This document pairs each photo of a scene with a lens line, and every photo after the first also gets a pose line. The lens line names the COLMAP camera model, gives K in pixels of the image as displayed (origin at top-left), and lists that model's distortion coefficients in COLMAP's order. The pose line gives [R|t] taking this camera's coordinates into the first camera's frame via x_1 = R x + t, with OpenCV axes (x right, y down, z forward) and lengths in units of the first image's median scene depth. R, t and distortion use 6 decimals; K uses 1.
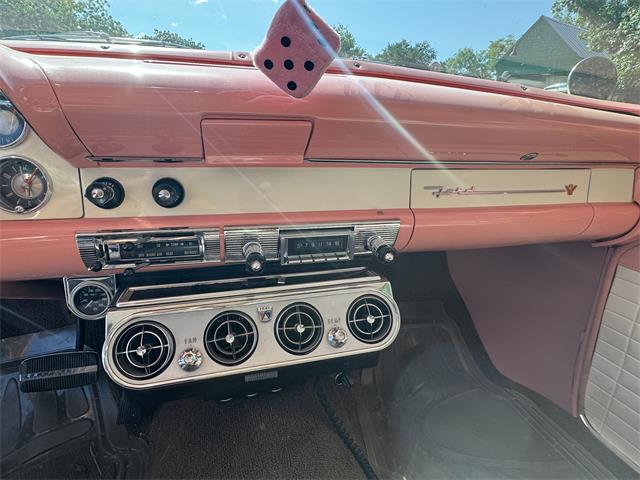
lens RADIAL K [[343.1, 0, 310.2], [0, 343.1, 238.7], [0, 0, 1]] dist [0.003995, 0.002736]
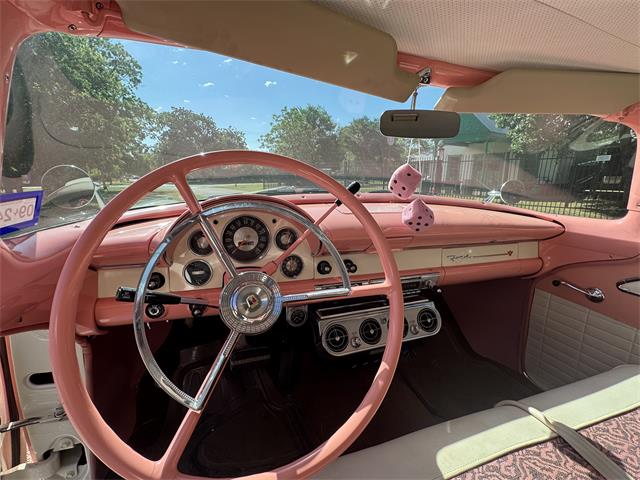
lens RADIAL K [[279.7, 0, 317.4], [0, 279.7, 239.5], [0, 0, 1]] dist [-0.004219, -0.000356]
pose [[0.996522, -0.022867, 0.080137, -0.543398], [0.030786, 0.994609, -0.099025, -0.094087], [-0.077440, 0.101148, 0.991853, -0.597631]]
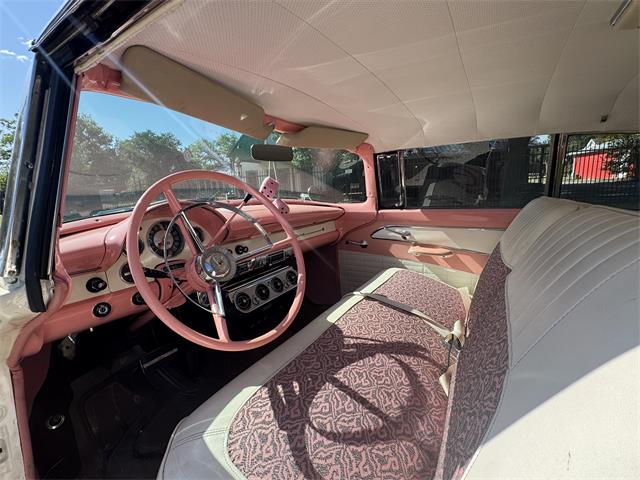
lens RADIAL K [[279.7, 0, 317.4], [0, 279.7, 239.5], [0, 0, 1]] dist [-0.004219, -0.000356]
pose [[0.725904, -0.177394, 0.664526, -1.148170], [0.278453, 0.959244, -0.048103, 0.071770], [-0.628909, 0.219958, 0.745715, -1.009714]]
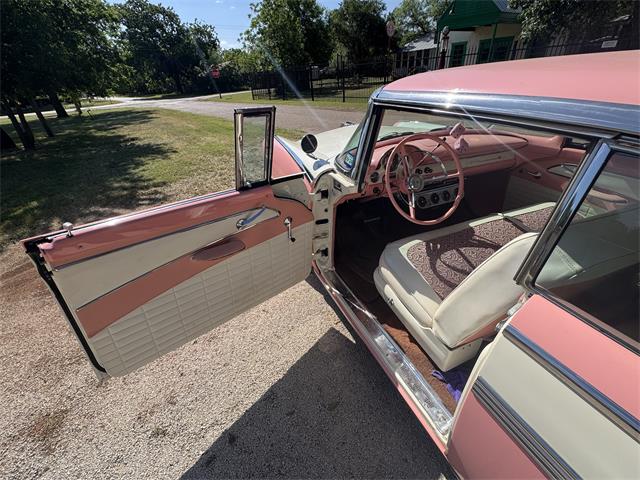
lens RADIAL K [[279.7, 0, 317.4], [0, 279.7, 239.5], [0, 0, 1]] dist [-0.004219, -0.000356]
pose [[0.988596, -0.129165, 0.077423, -1.795774], [0.110443, 0.971372, 0.210331, -0.134601], [-0.102374, -0.199382, 0.974560, -2.240213]]
